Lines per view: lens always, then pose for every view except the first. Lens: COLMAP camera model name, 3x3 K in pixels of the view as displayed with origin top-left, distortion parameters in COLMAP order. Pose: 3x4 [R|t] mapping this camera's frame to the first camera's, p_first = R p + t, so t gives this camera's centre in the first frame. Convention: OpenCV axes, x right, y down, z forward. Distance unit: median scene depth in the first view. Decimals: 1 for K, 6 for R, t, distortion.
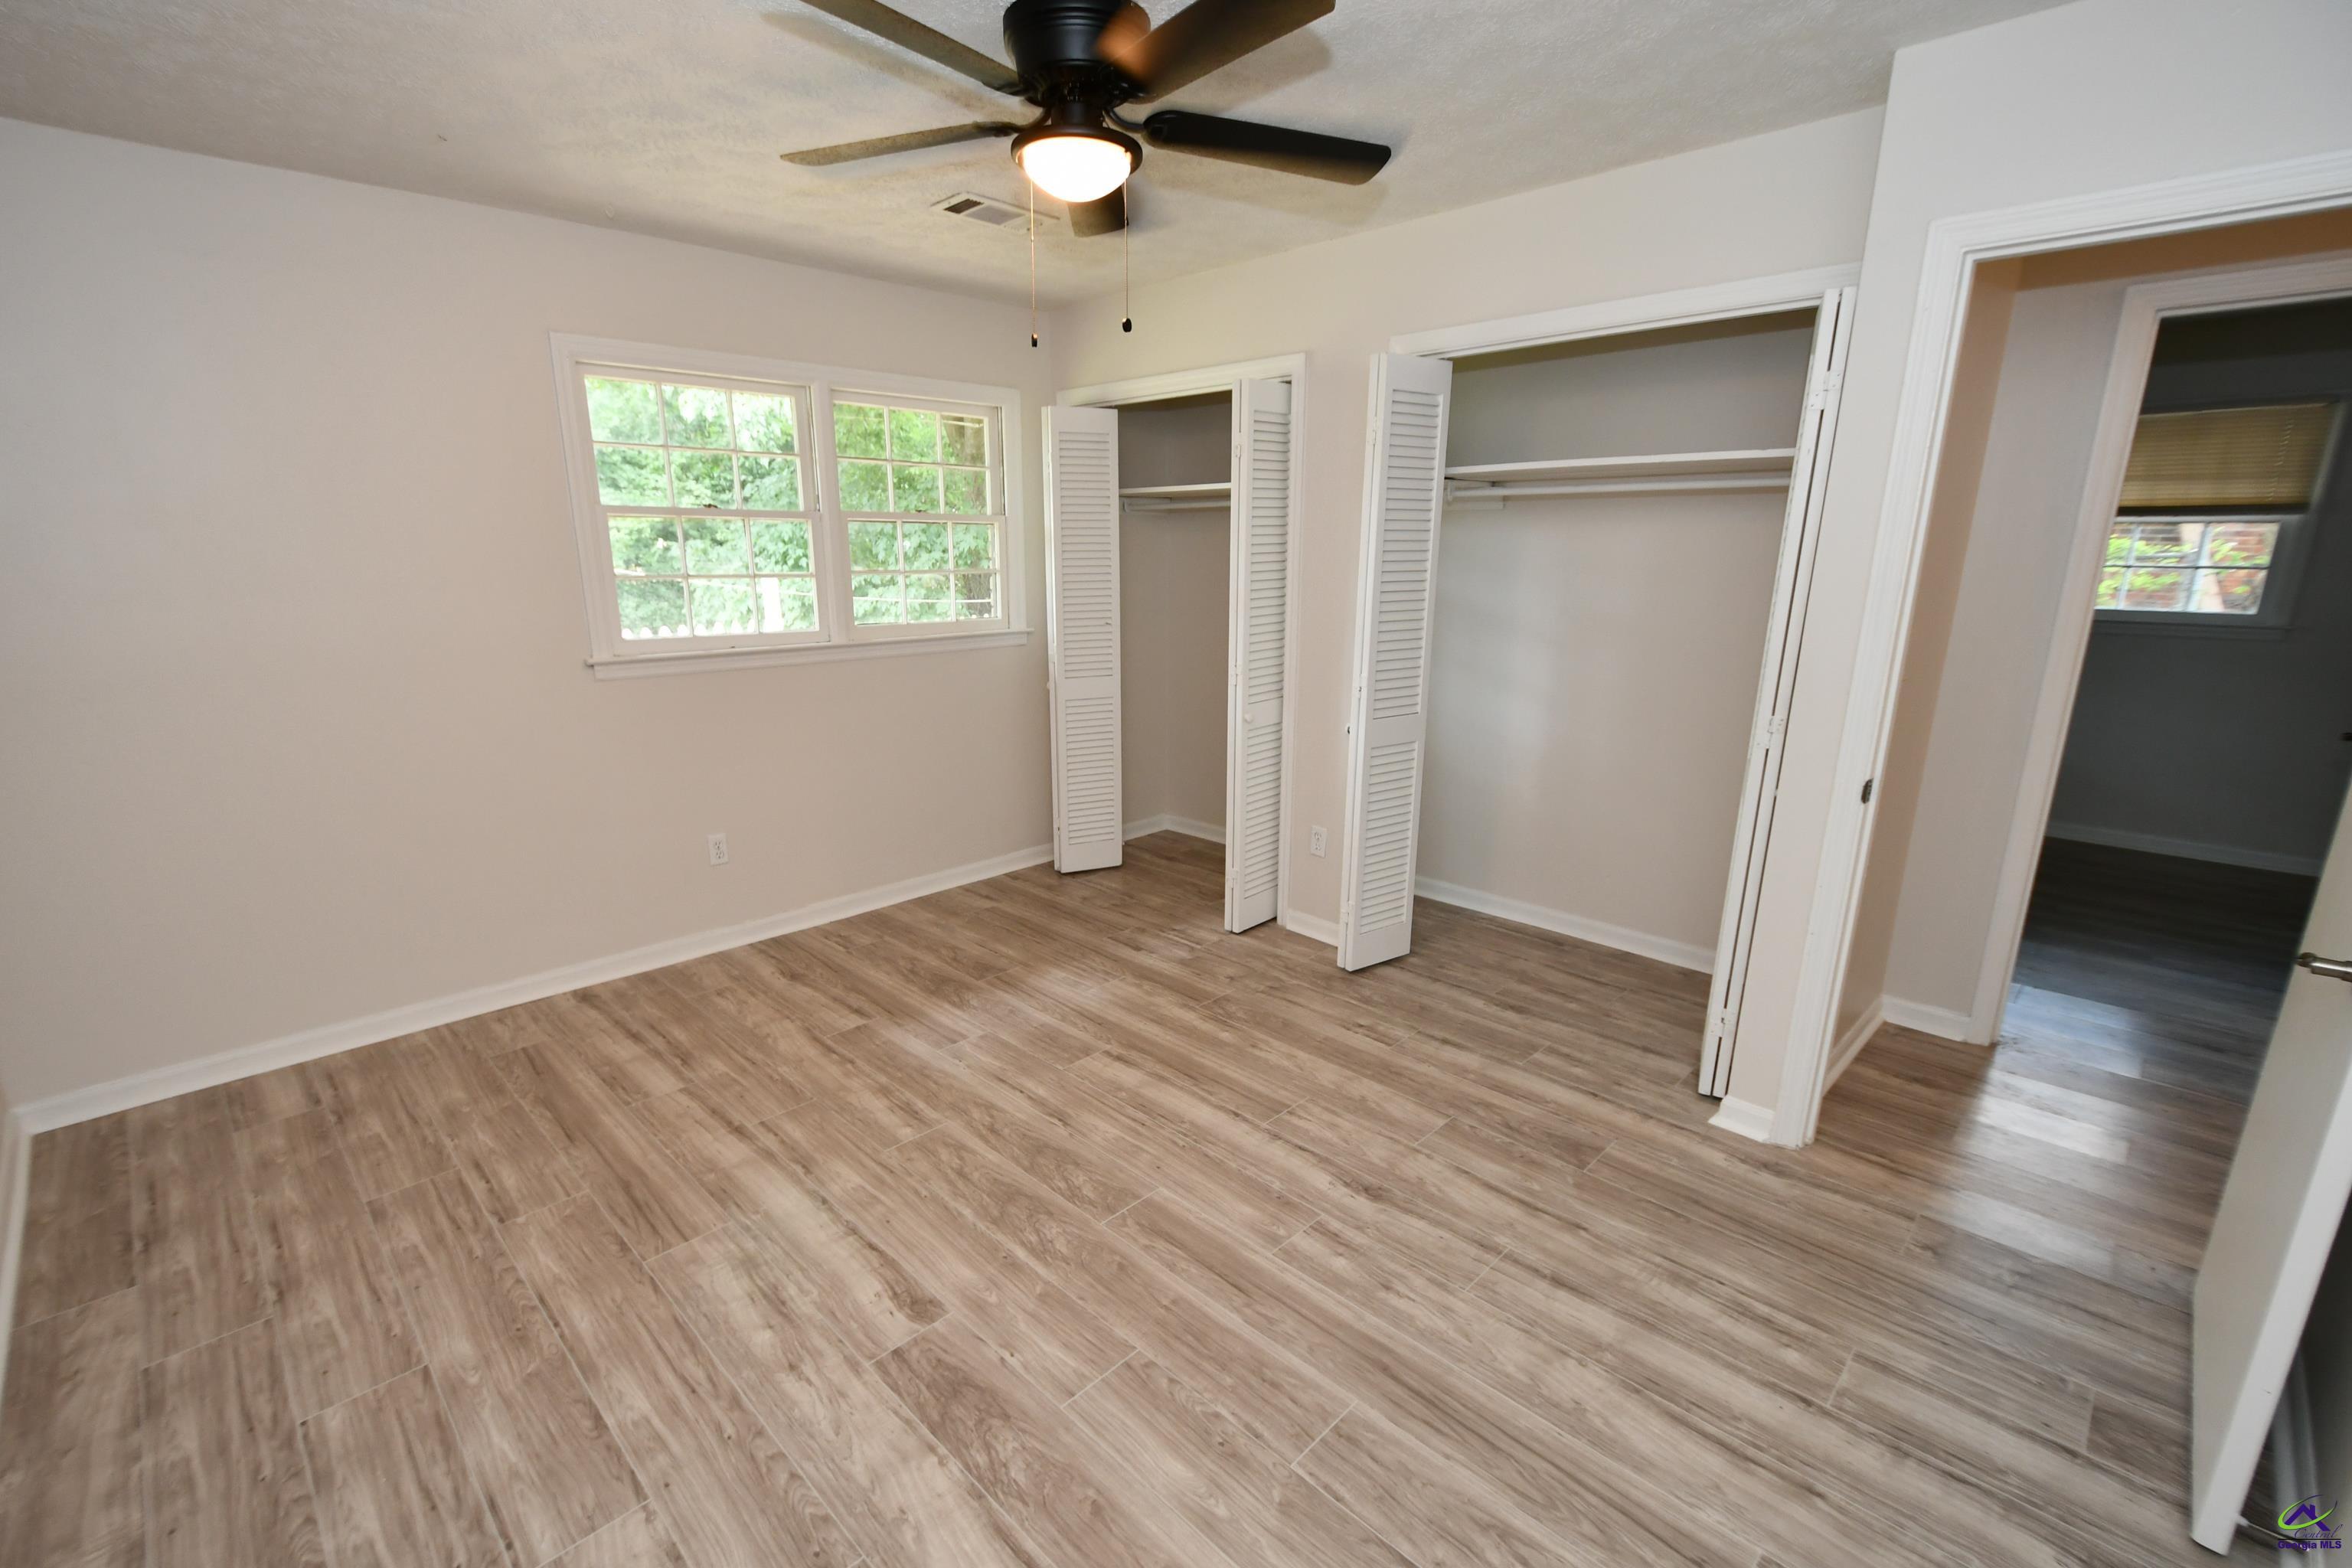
lens RADIAL K [[1026.7, 0, 1149.6], [0, 1026.7, 818.7], [0, 0, 1]] dist [0.009181, -0.008092]
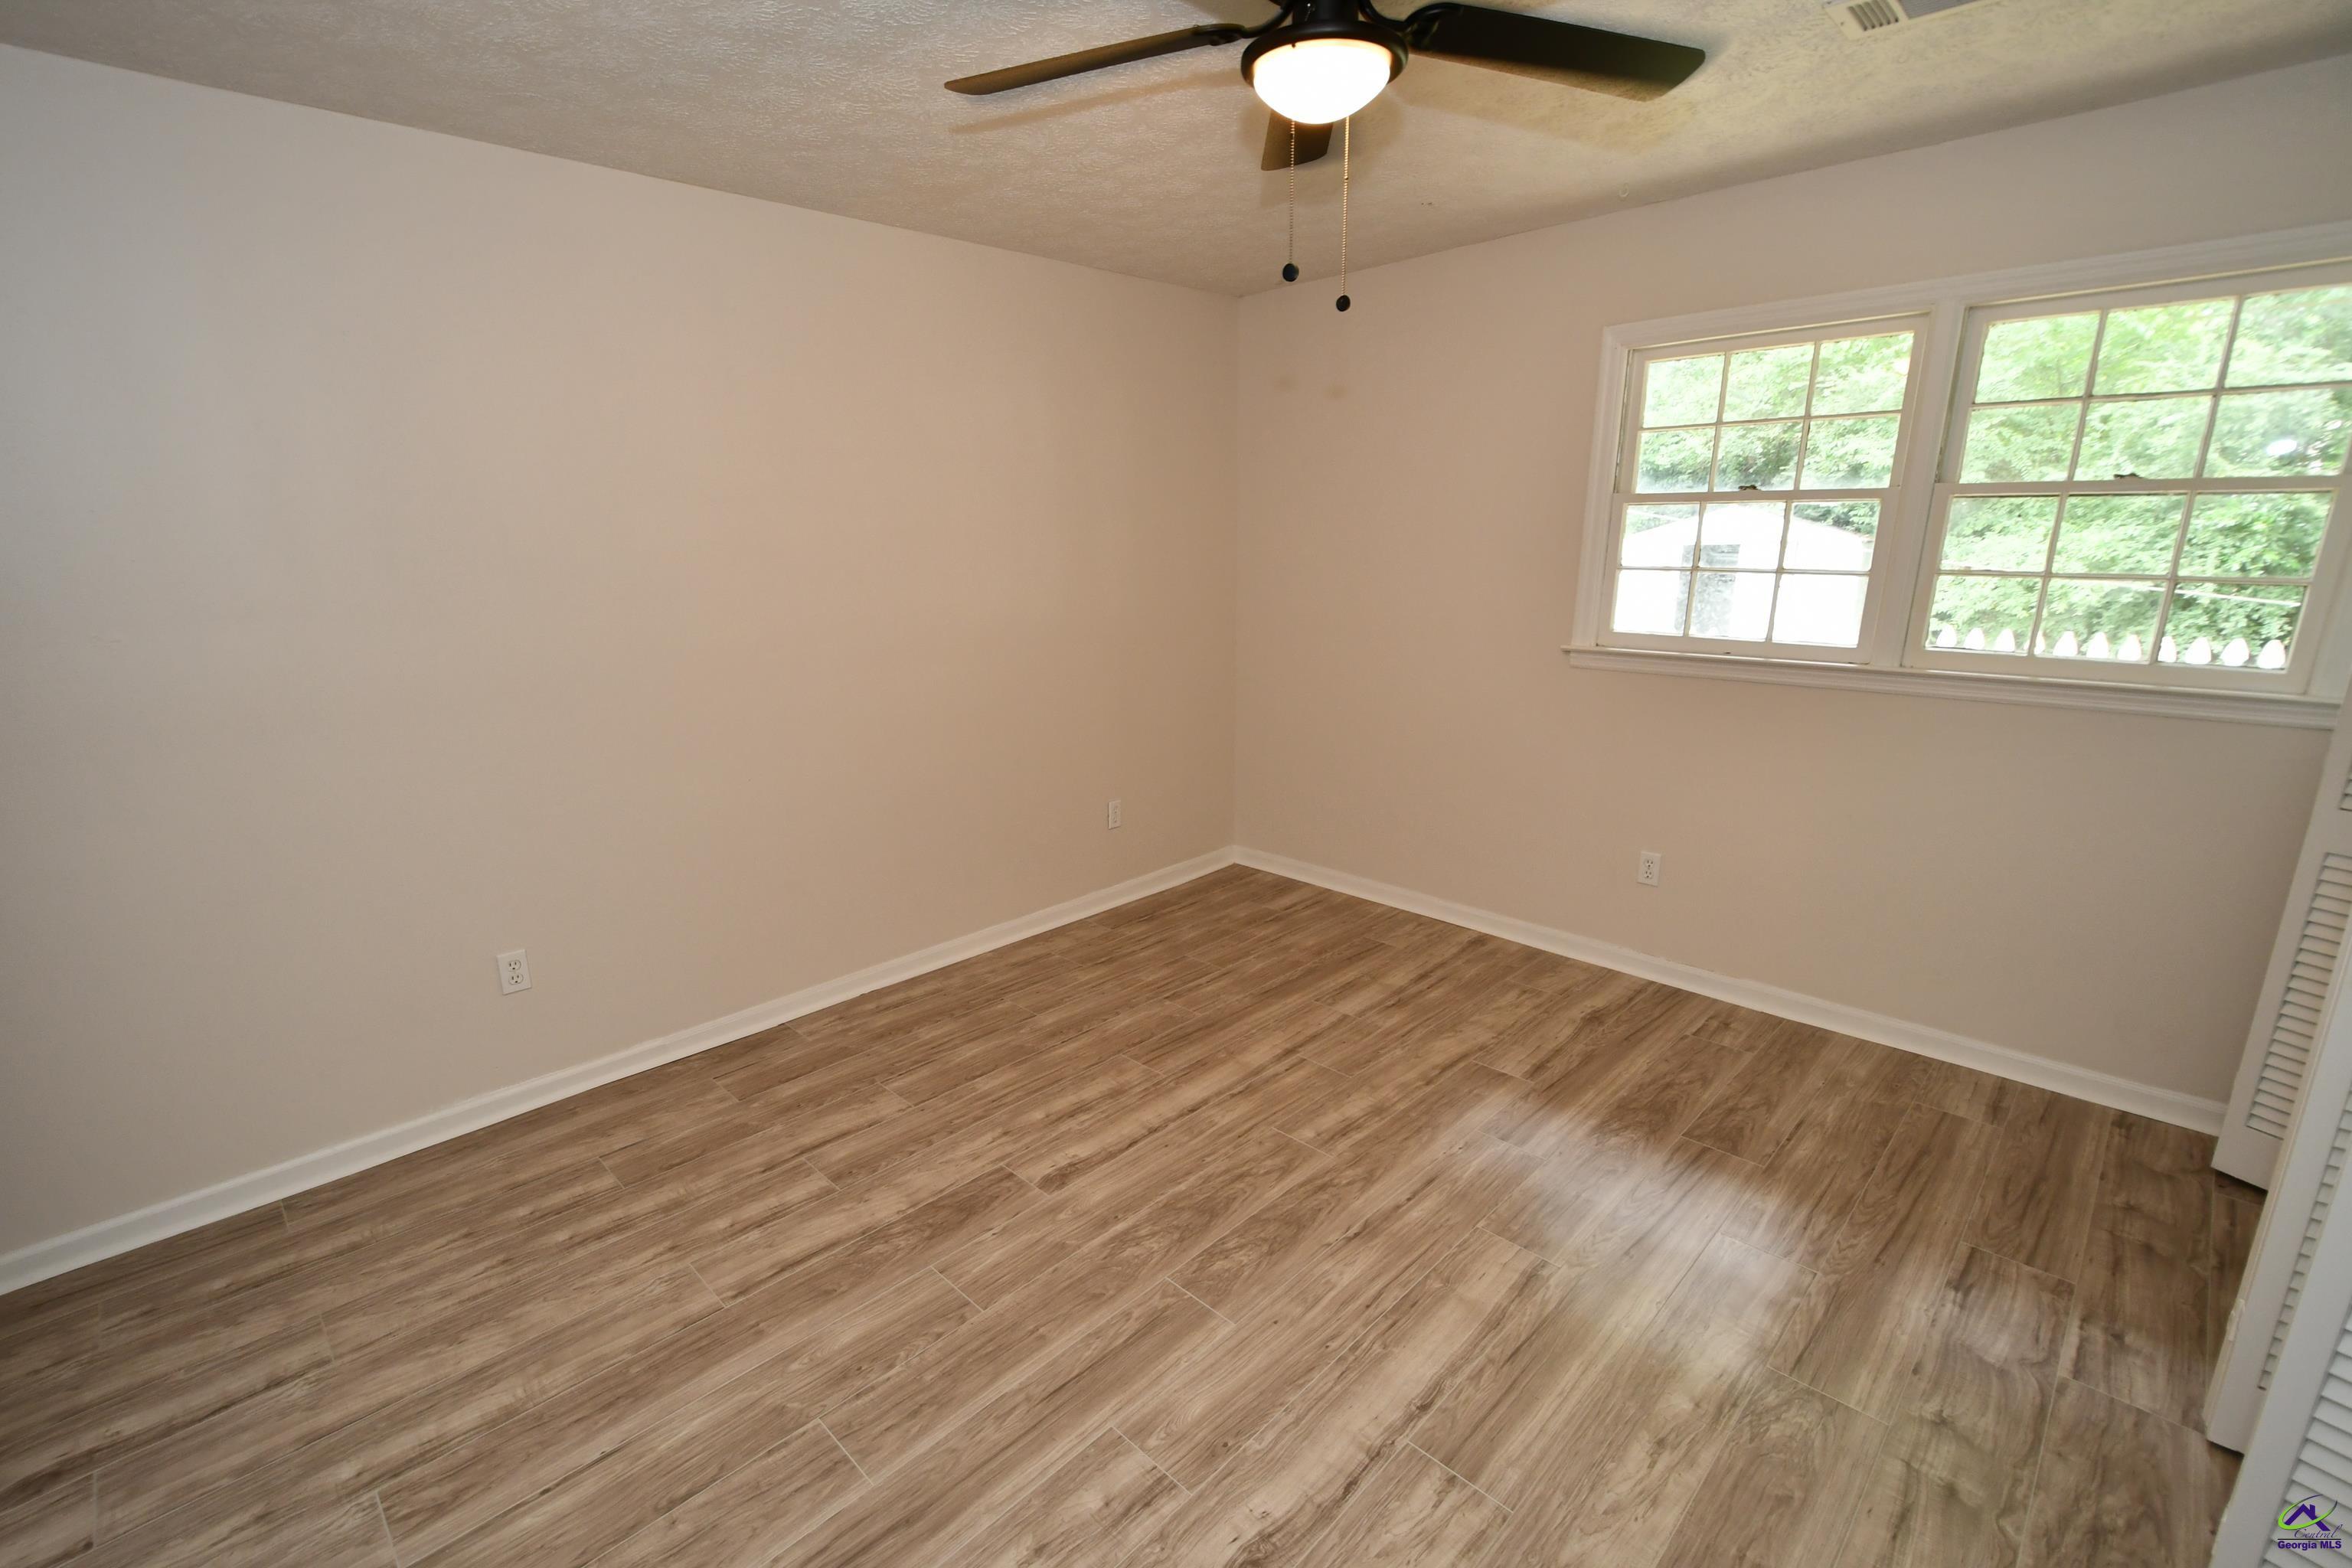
lens RADIAL K [[1034.5, 0, 1150.9], [0, 1034.5, 796.2], [0, 0, 1]] dist [0.007188, -0.010101]
pose [[0.001822, 0.250786, -0.968041, 0.706179], [-0.242348, 0.939295, 0.242883, -0.228002], [0.970188, 0.234160, 0.062489, 0.770874]]
